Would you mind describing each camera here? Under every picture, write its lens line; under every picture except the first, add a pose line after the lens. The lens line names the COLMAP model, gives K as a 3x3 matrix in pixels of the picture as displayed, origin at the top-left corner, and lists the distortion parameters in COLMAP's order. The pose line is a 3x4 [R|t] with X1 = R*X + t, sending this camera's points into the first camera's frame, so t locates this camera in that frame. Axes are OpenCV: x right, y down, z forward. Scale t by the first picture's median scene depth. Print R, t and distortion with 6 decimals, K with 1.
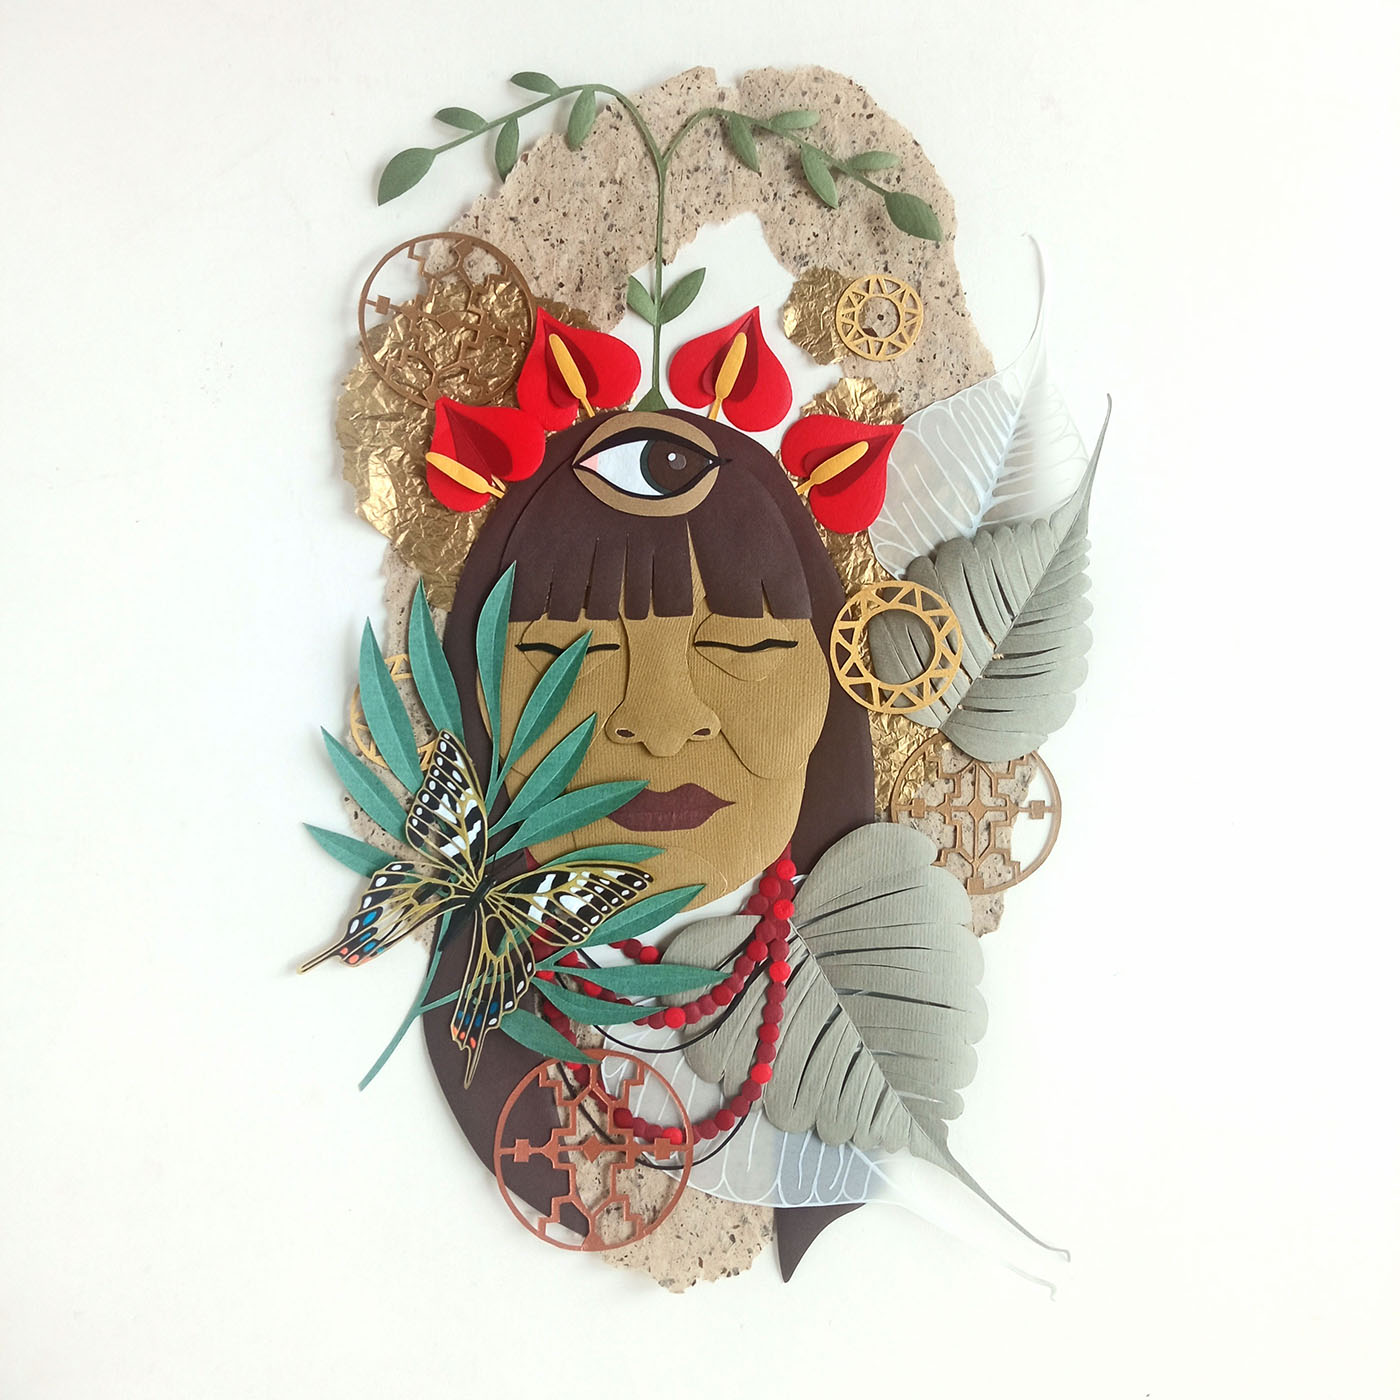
lens RADIAL K [[1547.1, 0, 695.2], [0, 1547.1, 698.5], [0, 0, 1]] dist [0.119153, -0.287364]
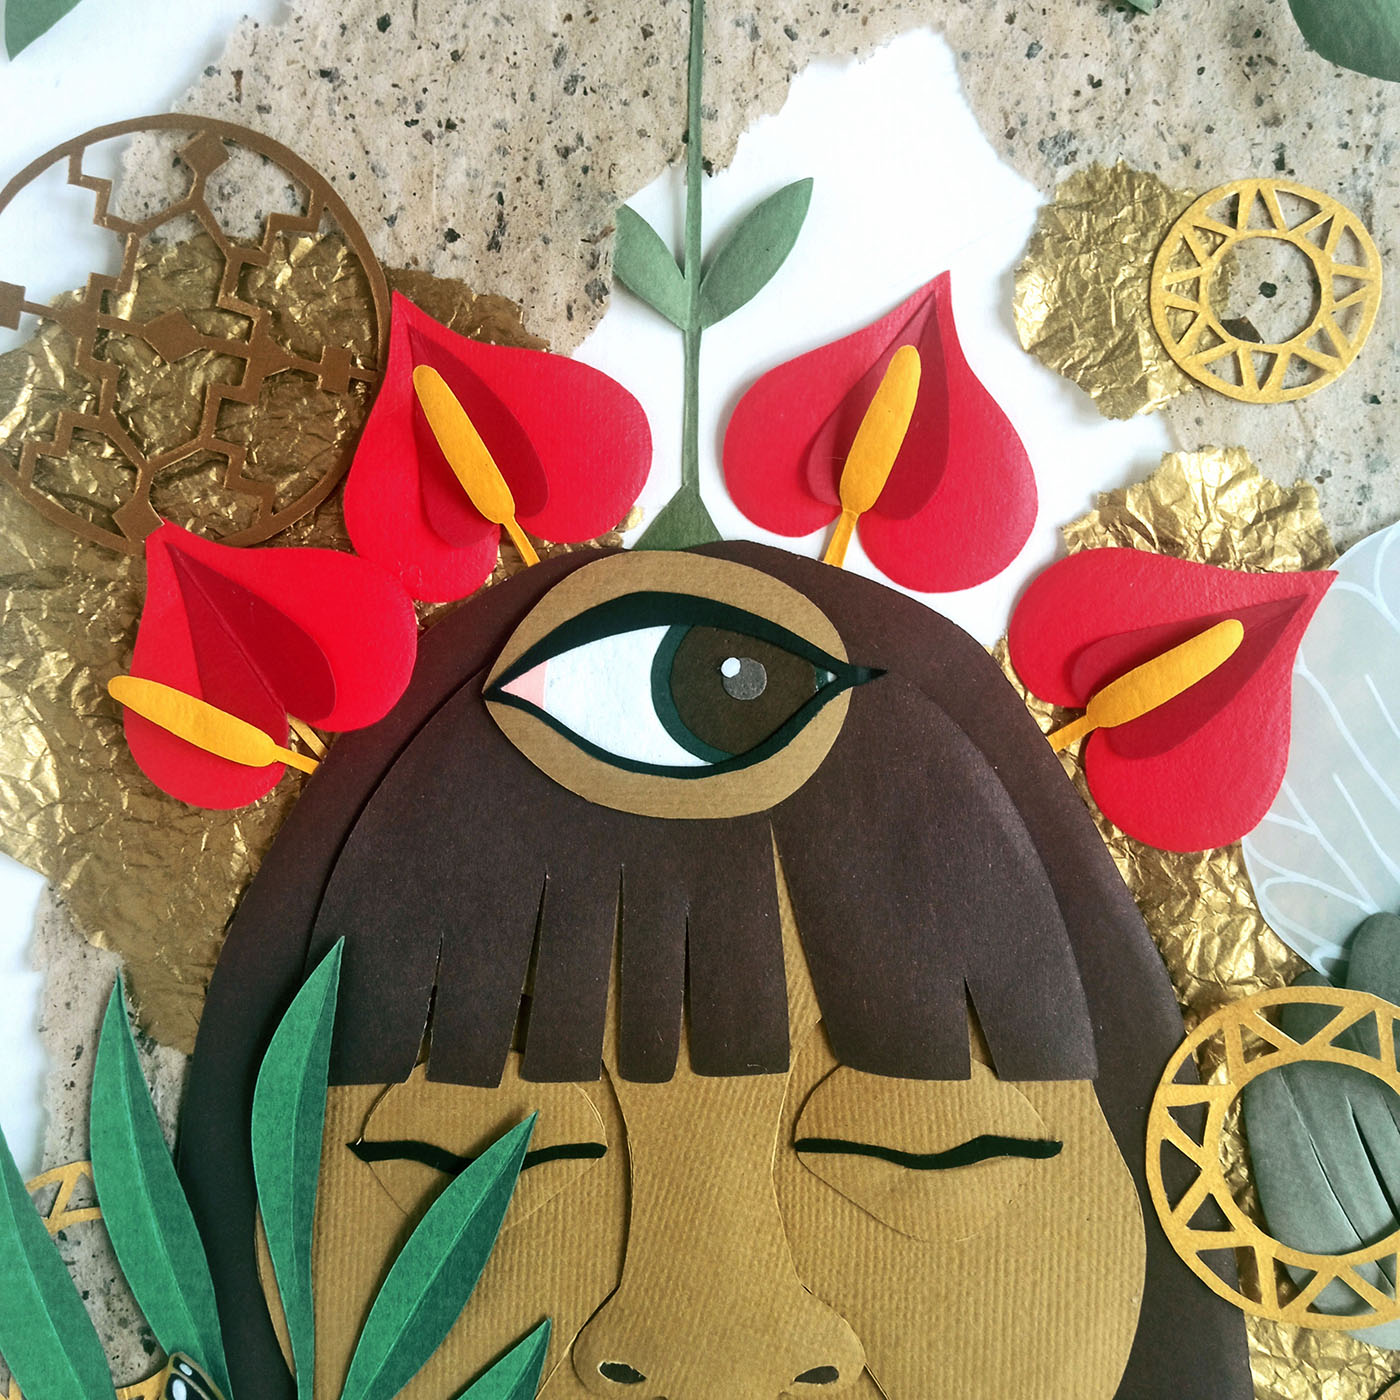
lens RADIAL K [[1547.1, 0, 695.2], [0, 1547.1, 698.5], [0, 0, 1]] dist [0.119153, -0.287364]
pose [[0.996835, -0.011356, -0.078688, 0.006832], [0.015300, 0.998647, 0.049708, -0.168196], [0.078017, -0.050755, 0.995659, 0.608913]]
